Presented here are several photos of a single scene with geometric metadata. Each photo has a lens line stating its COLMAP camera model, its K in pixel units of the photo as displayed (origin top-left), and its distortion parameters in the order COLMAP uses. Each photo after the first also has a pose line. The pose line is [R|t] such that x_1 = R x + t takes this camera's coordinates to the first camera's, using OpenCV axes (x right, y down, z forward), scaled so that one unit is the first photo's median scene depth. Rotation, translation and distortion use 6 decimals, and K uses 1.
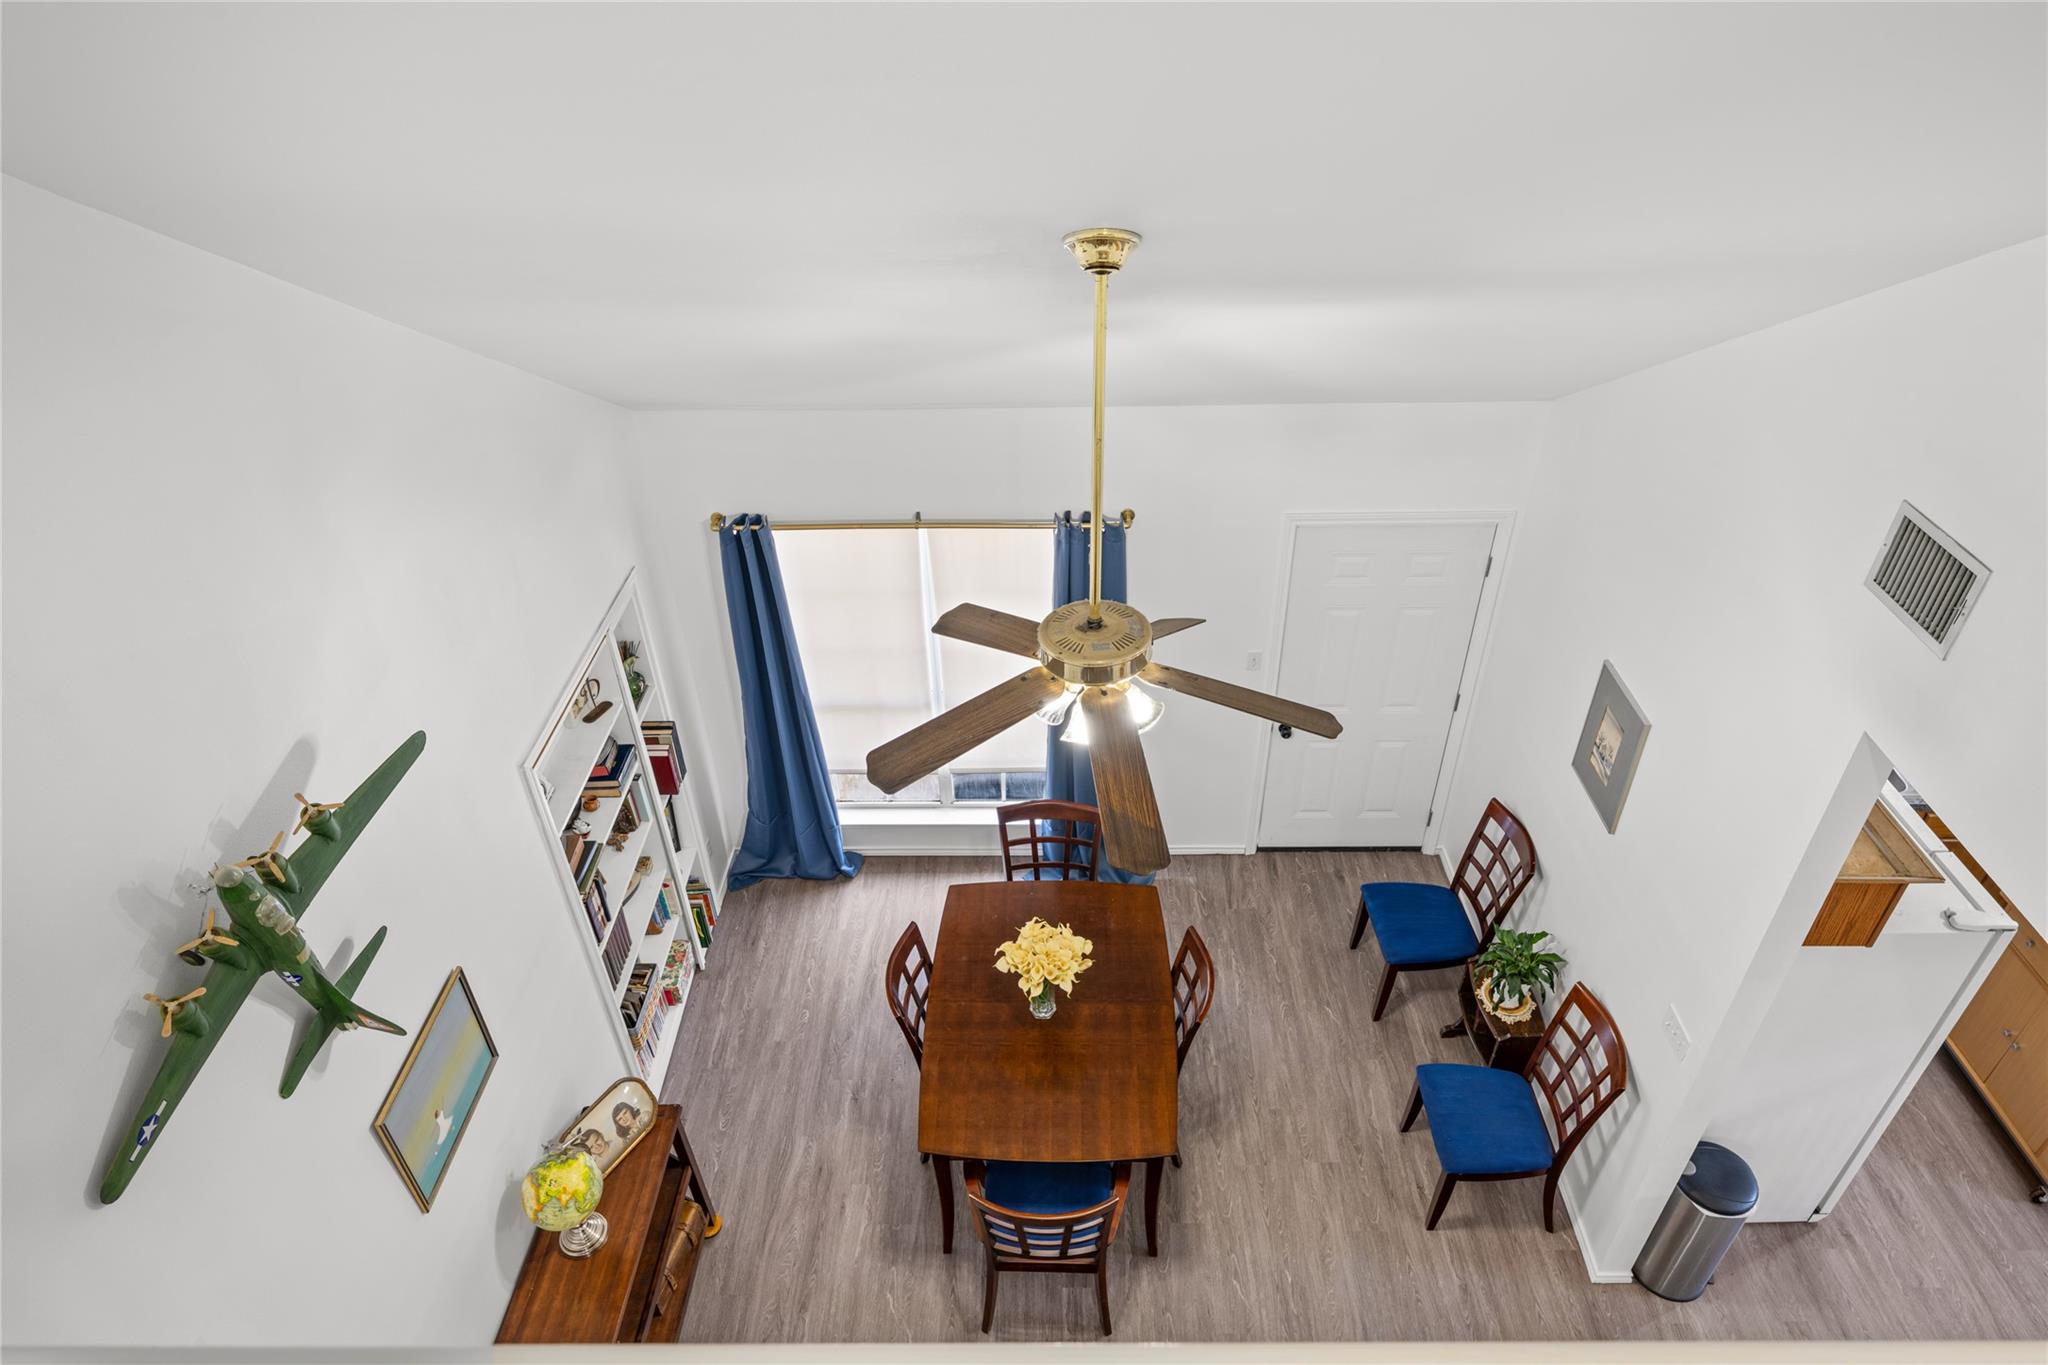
lens RADIAL K [[1188.1, 0, 1033.0], [0, 1188.1, 689.4], [0, 0, 1]] dist [-0.007933, -0.001010]
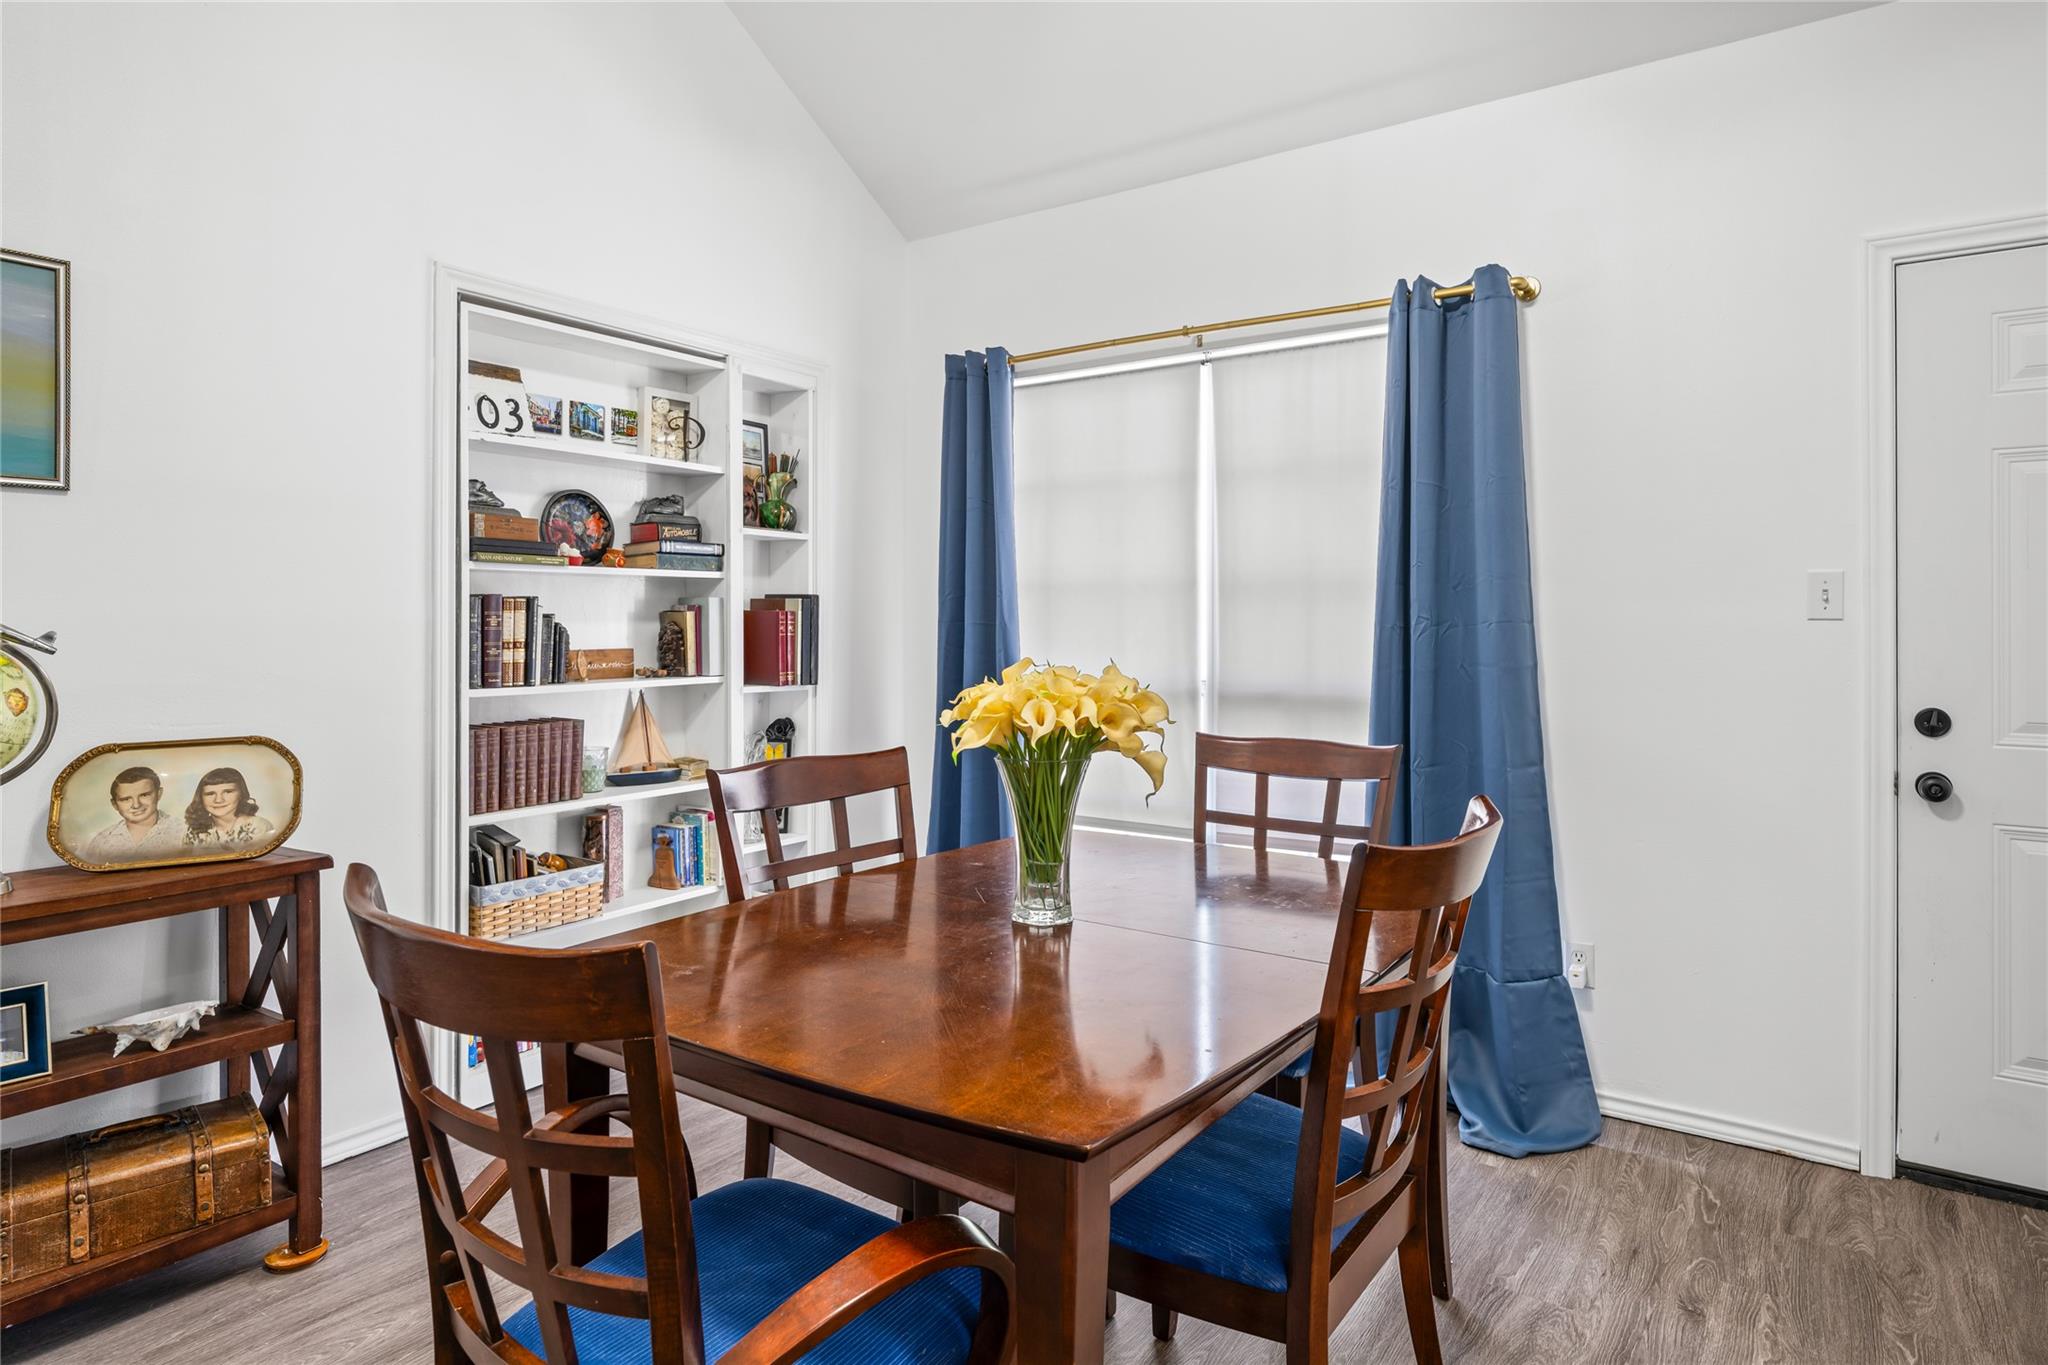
lens RADIAL K [[1121.4, 0, 1035.8], [0, 1121.4, 639.9], [0, 0, 1]] dist [-0.006491, 0.002870]
pose [[0.826191, 0.020558, -0.563015, 0.194665], [-0.345790, 0.807465, -0.477943, 0.337378], [0.444789, 0.589557, 0.674229, 0.631861]]
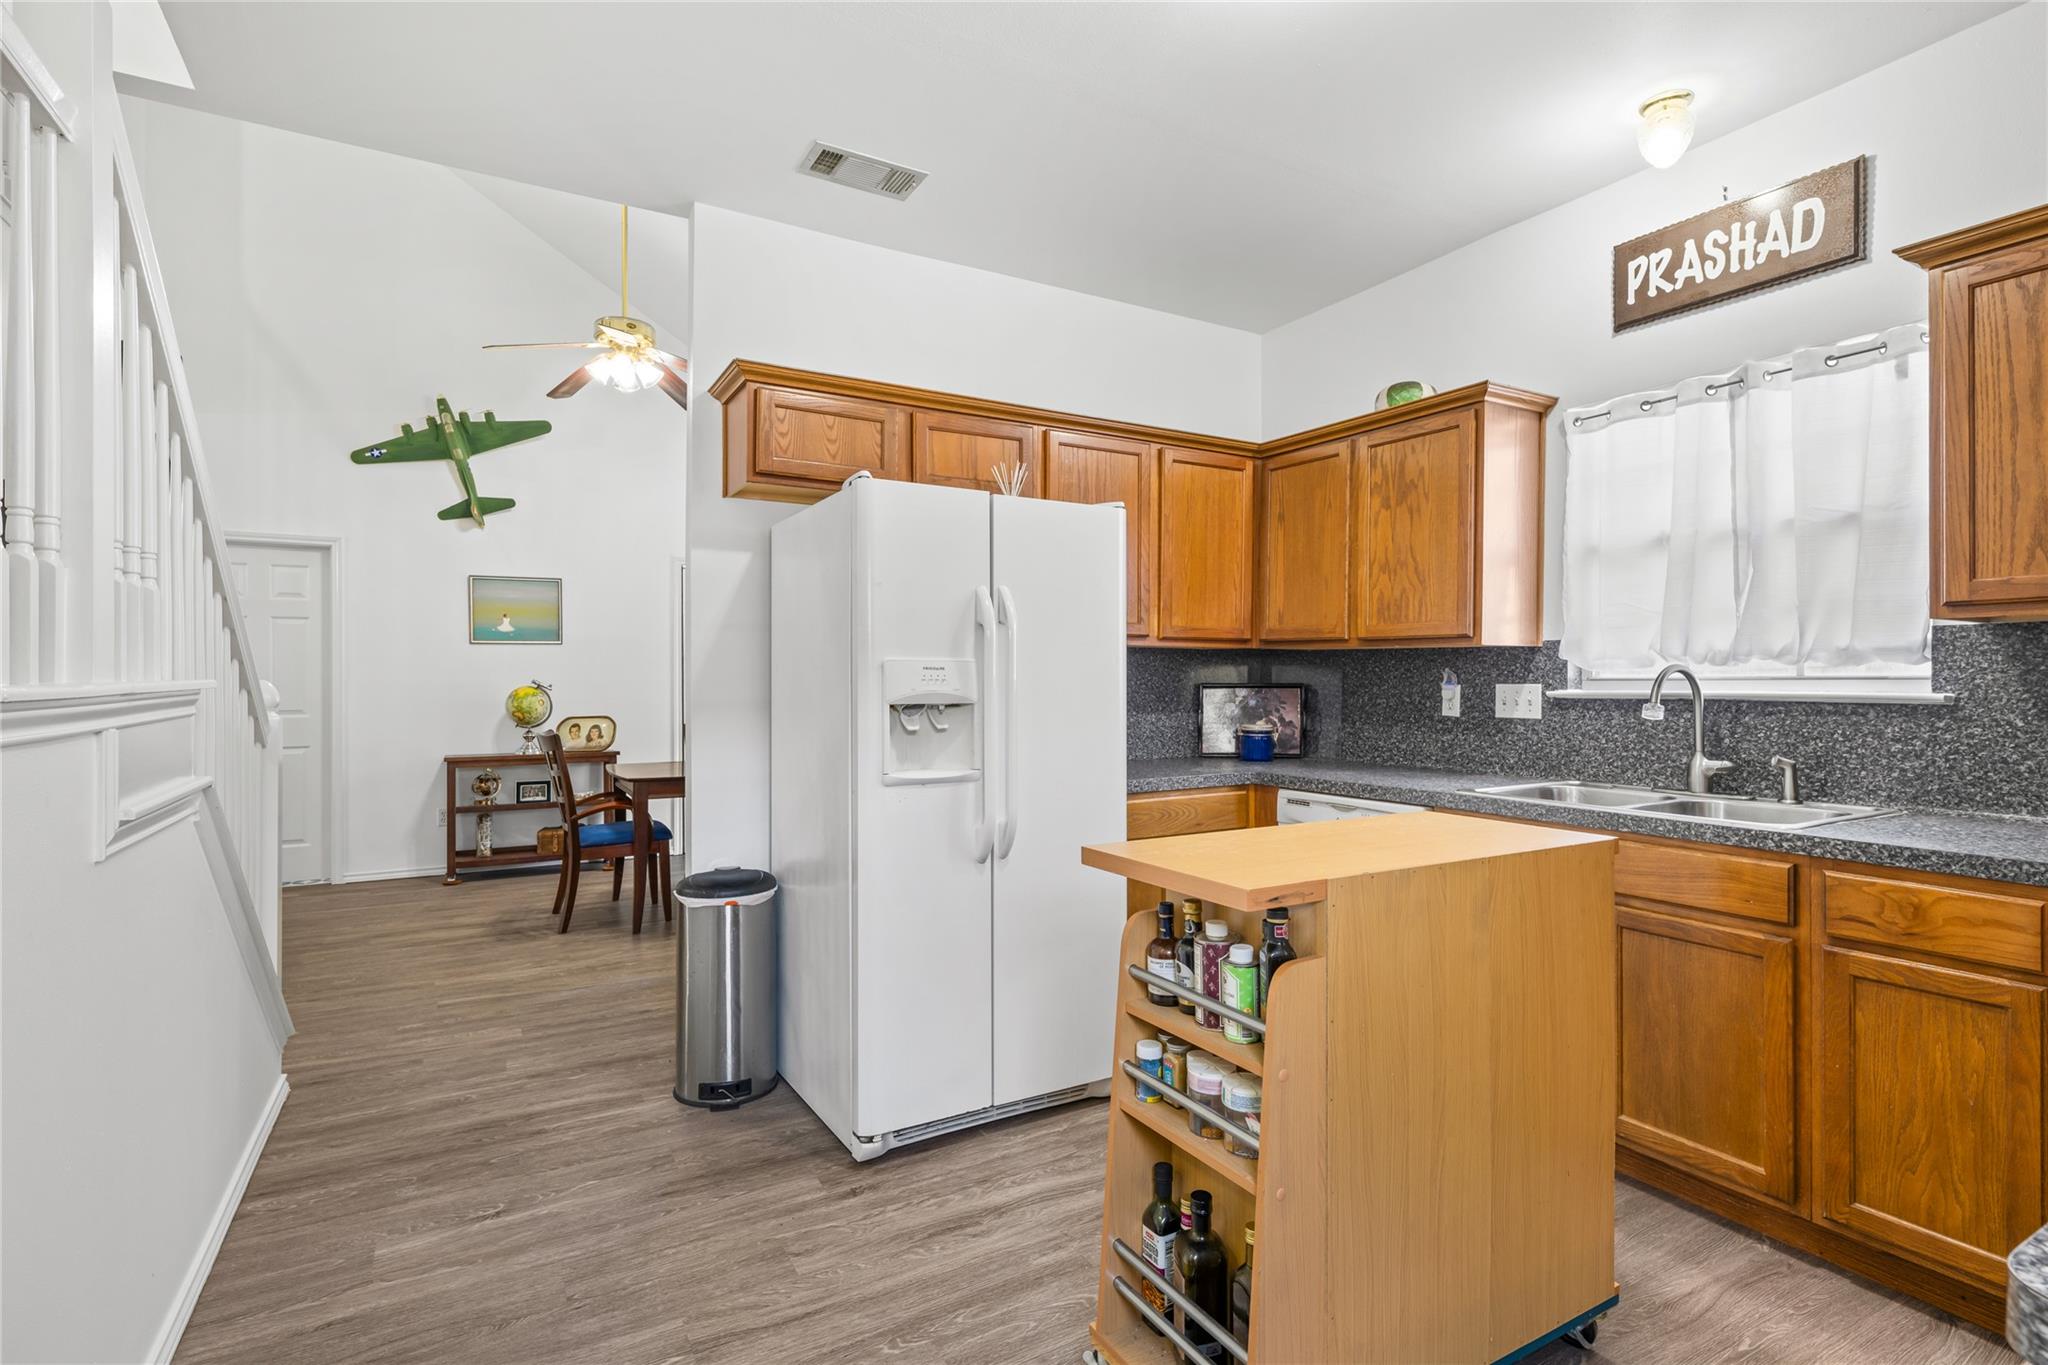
lens RADIAL K [[977.6, 0, 1043.0], [0, 977.6, 682.6], [0, 0, 1]] dist [0.000730, -0.000618]
pose [[0.521641, 0.015771, -0.853019, 1.042140], [-0.511055, 0.806380, -0.297613, 0.318106], [0.683164, 0.591187, 0.428701, 0.631645]]
